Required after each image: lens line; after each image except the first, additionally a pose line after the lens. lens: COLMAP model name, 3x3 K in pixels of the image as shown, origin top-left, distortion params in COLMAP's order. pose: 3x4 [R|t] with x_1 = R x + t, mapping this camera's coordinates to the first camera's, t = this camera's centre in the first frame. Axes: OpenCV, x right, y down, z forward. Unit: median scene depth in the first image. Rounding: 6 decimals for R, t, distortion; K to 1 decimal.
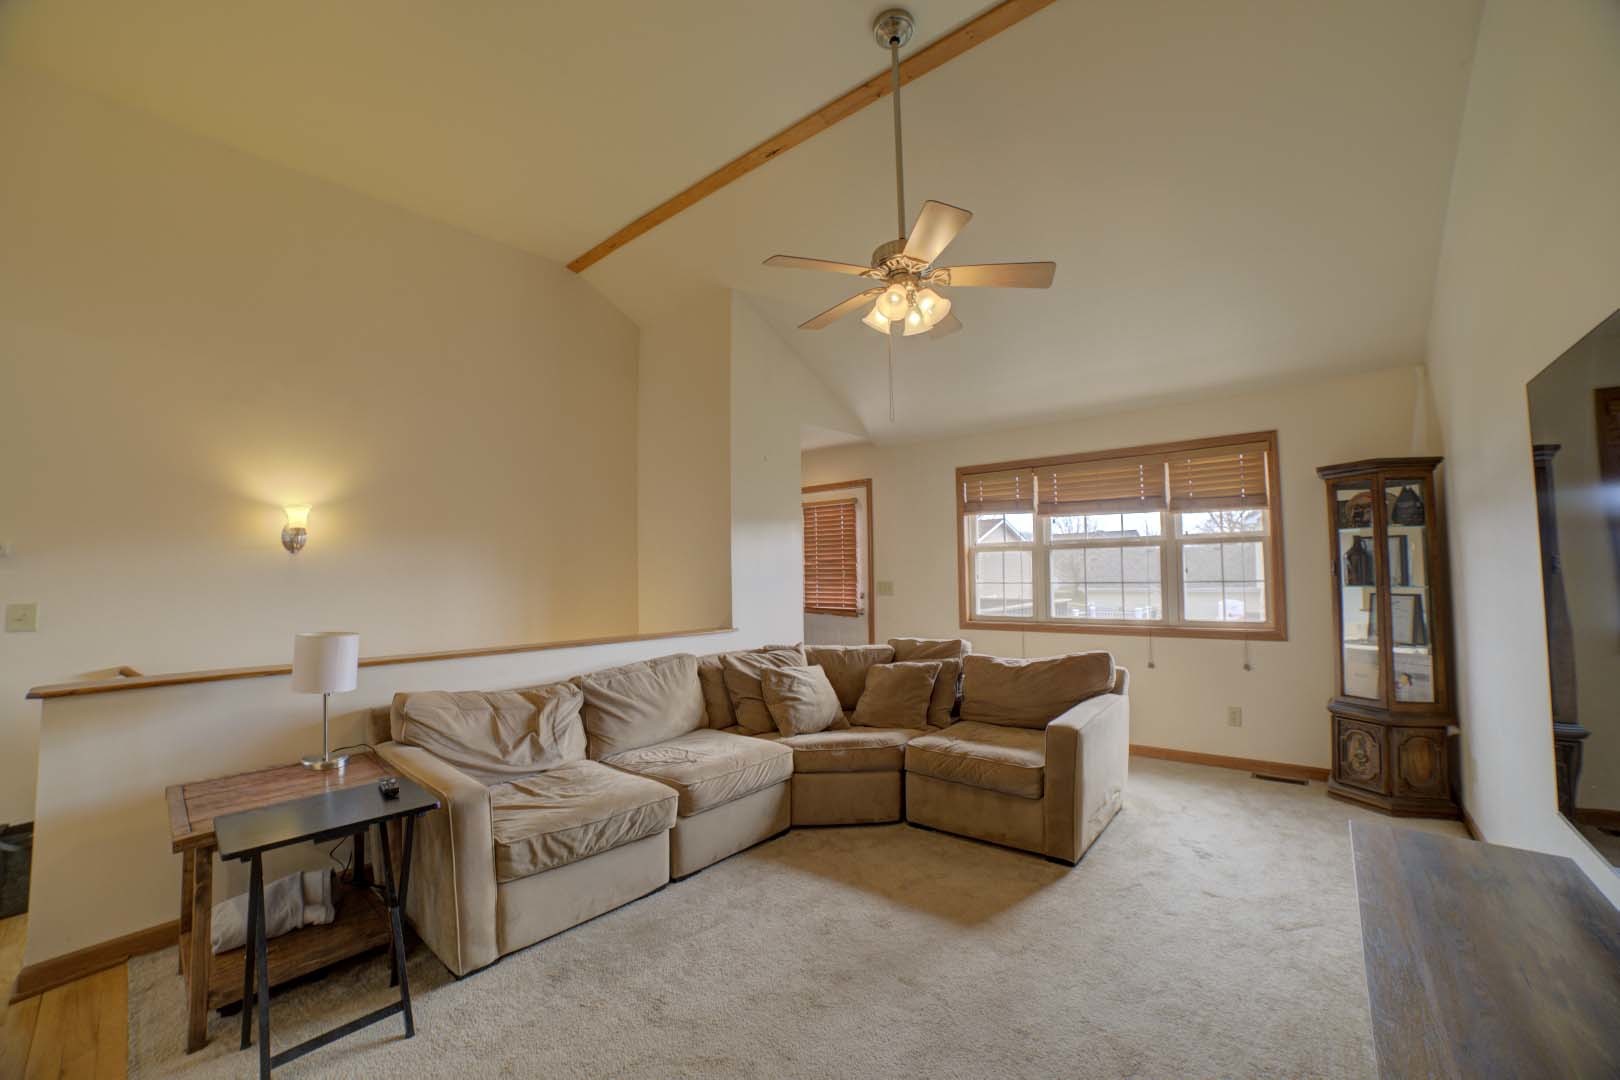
lens RADIAL K [[636.5, 0, 808.5], [0, 636.5, 543.6], [0, 0, 1]] dist [-0.108410, 0.034920]
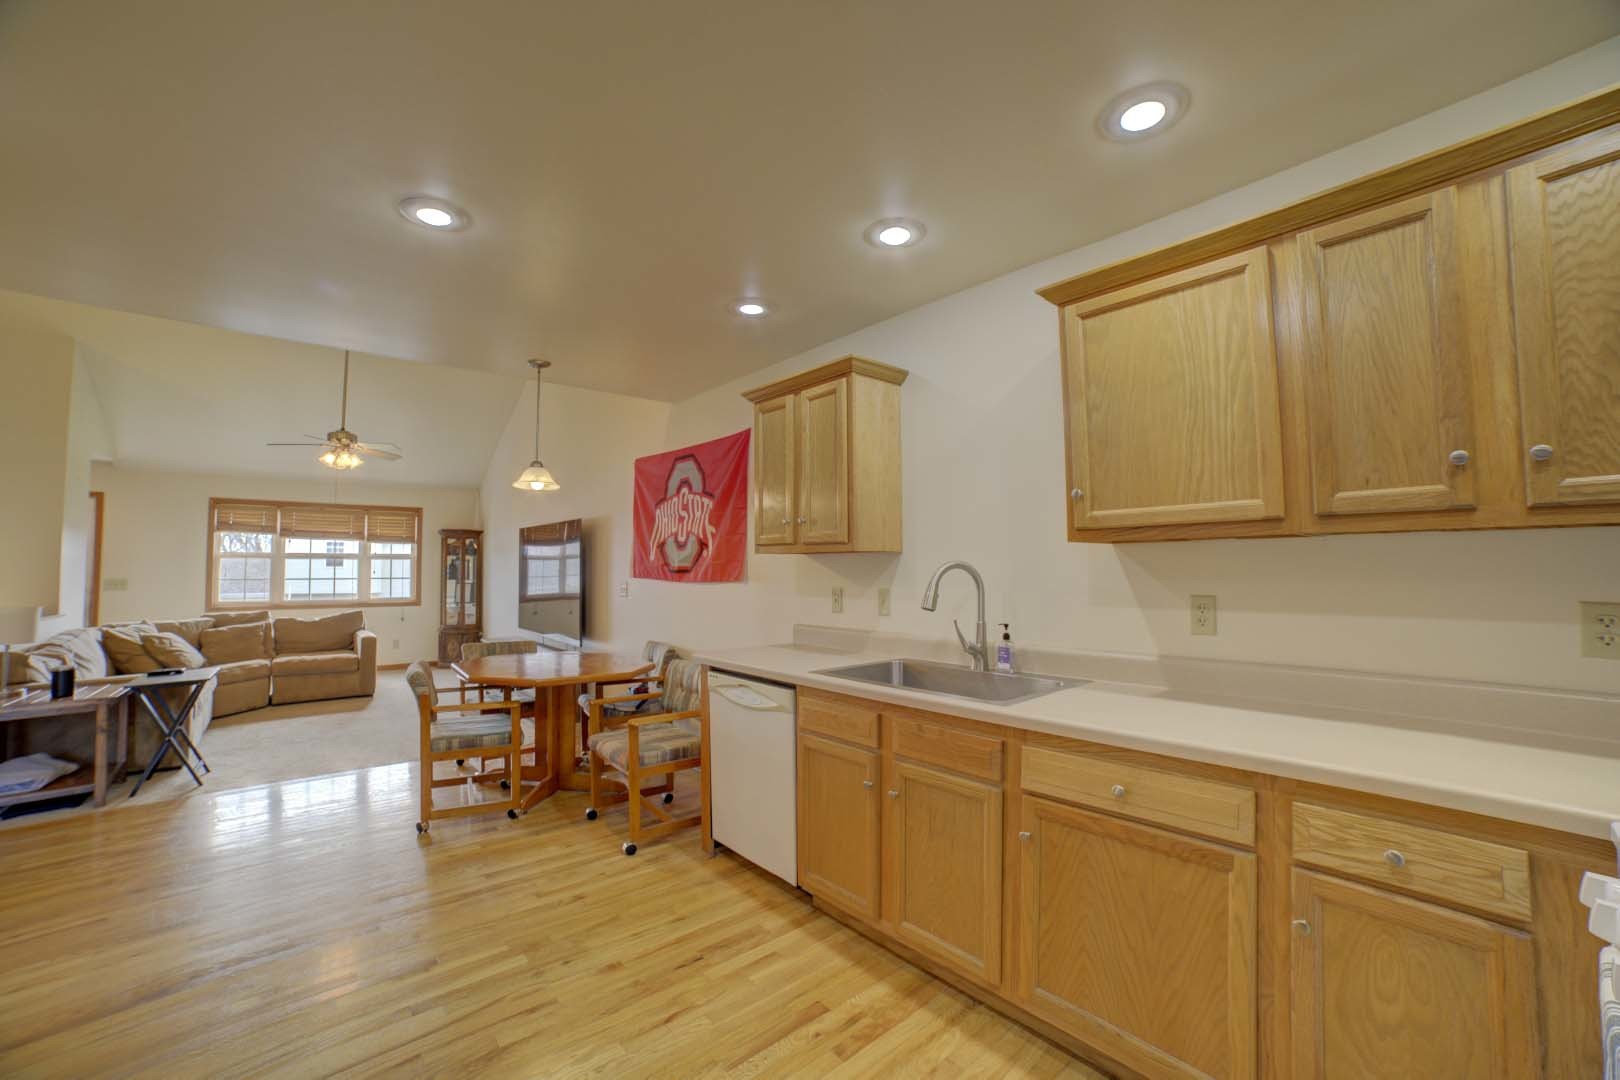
lens RADIAL K [[636.5, 0, 808.5], [0, 636.5, 543.6], [0, 0, 1]] dist [-0.108410, 0.034920]
pose [[0.158550, 0.053072, 0.985924, -1.302963], [-0.041228, 0.998039, -0.047094, -0.017073], [-0.986490, -0.033181, 0.160427, -0.814219]]
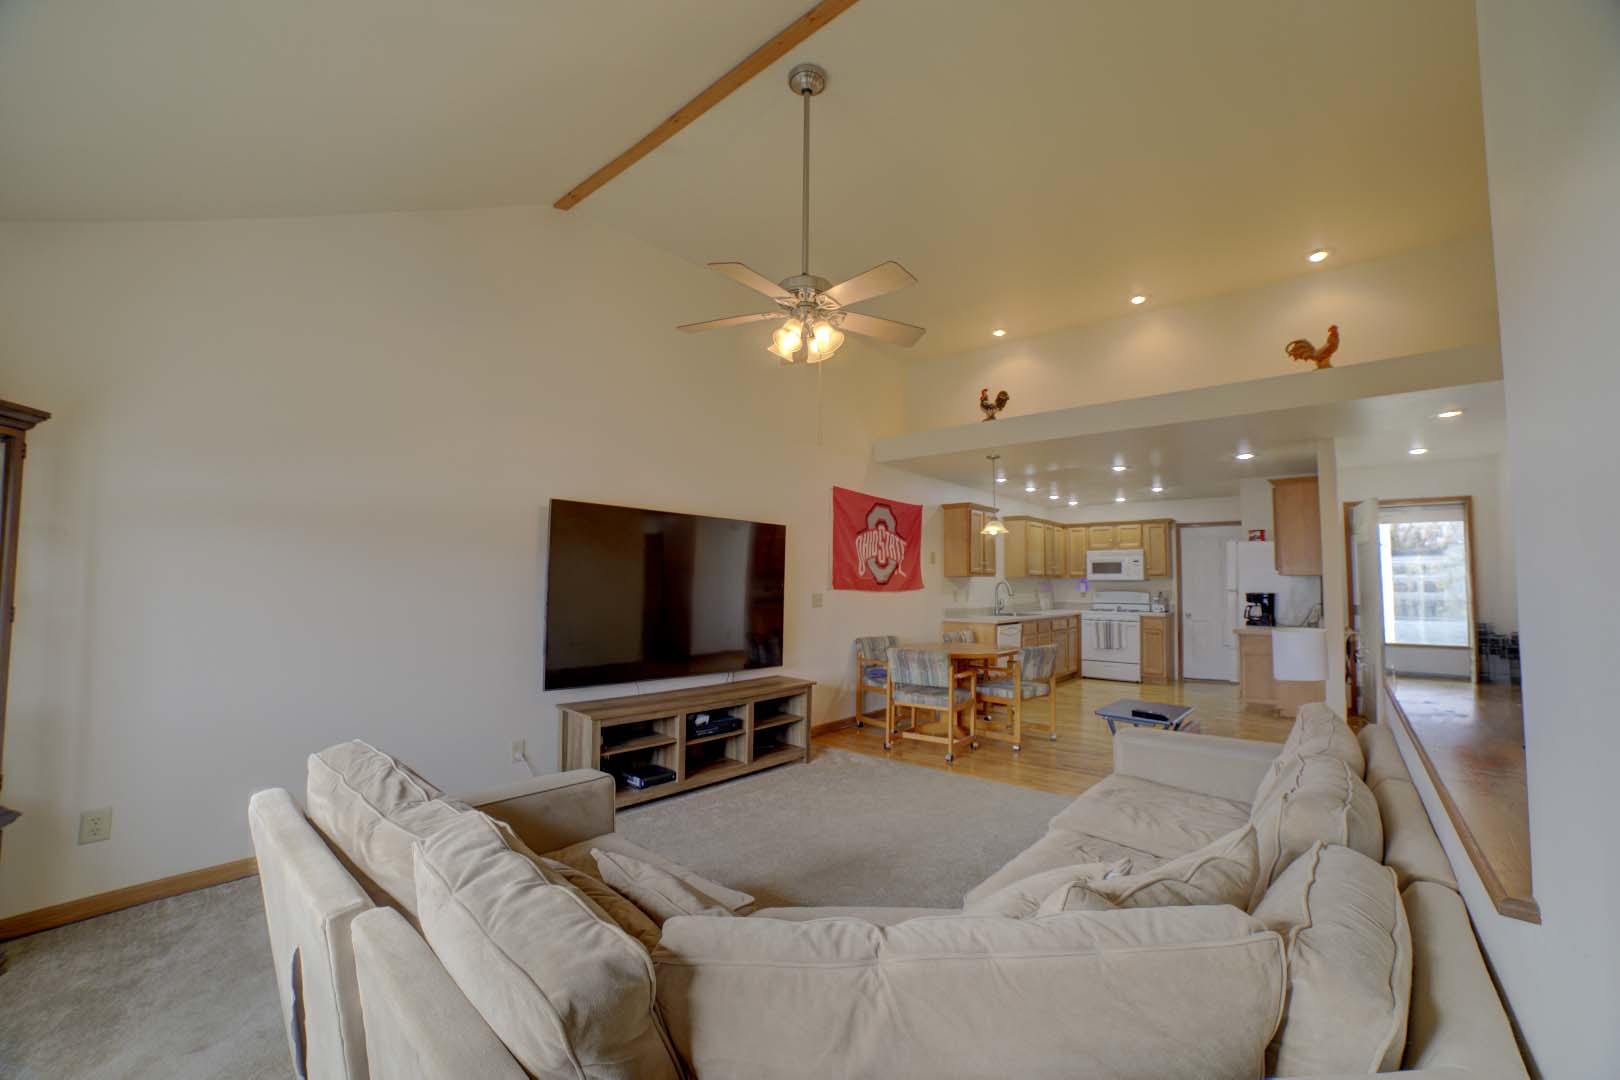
lens RADIAL K [[636.5, 0, 808.5], [0, 636.5, 543.6], [0, 0, 1]] dist [-0.108410, 0.034920]
pose [[-0.999820, 0.007487, 0.017461, 0.094875], [0.005601, 0.994390, -0.105631, 0.066683], [-0.018154, -0.105515, -0.994252, 1.485278]]
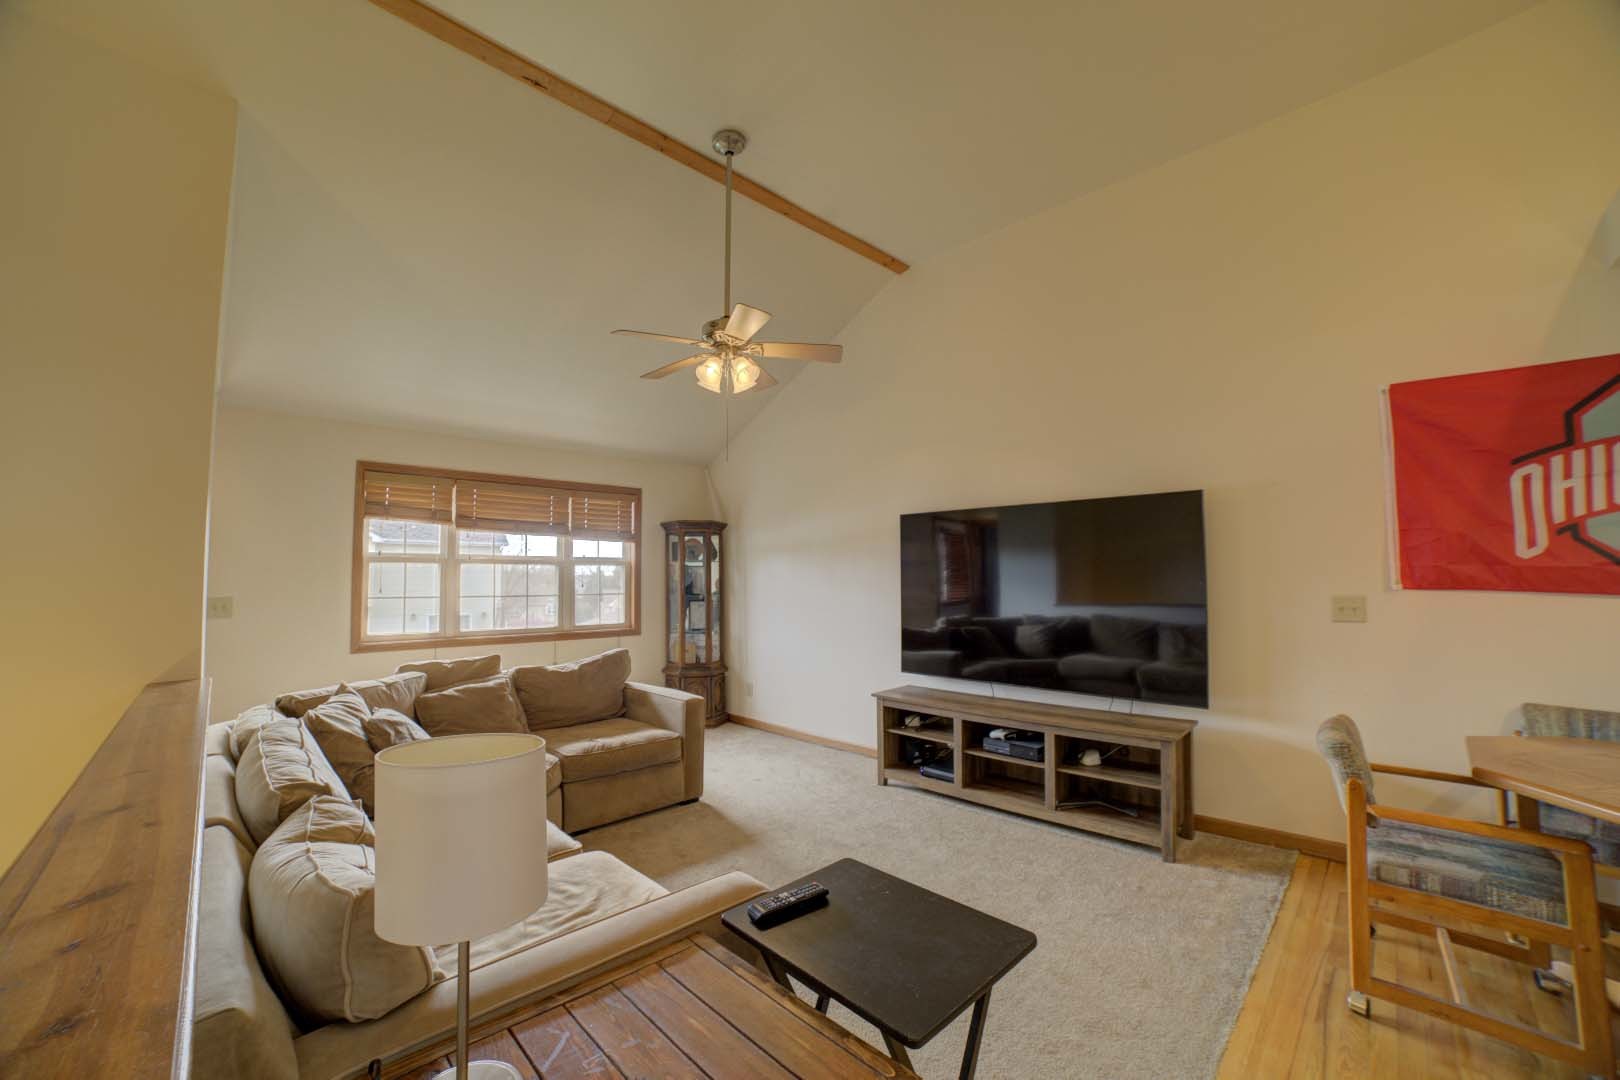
lens RADIAL K [[636.5, 0, 808.5], [0, 636.5, 543.6], [0, 0, 1]] dist [-0.108410, 0.034920]
pose [[0.081211, 0.069756, 0.994253, -0.775086], [-0.038579, 0.997020, -0.066799, 0.031897], [-0.995950, -0.032932, 0.083660, 0.522556]]
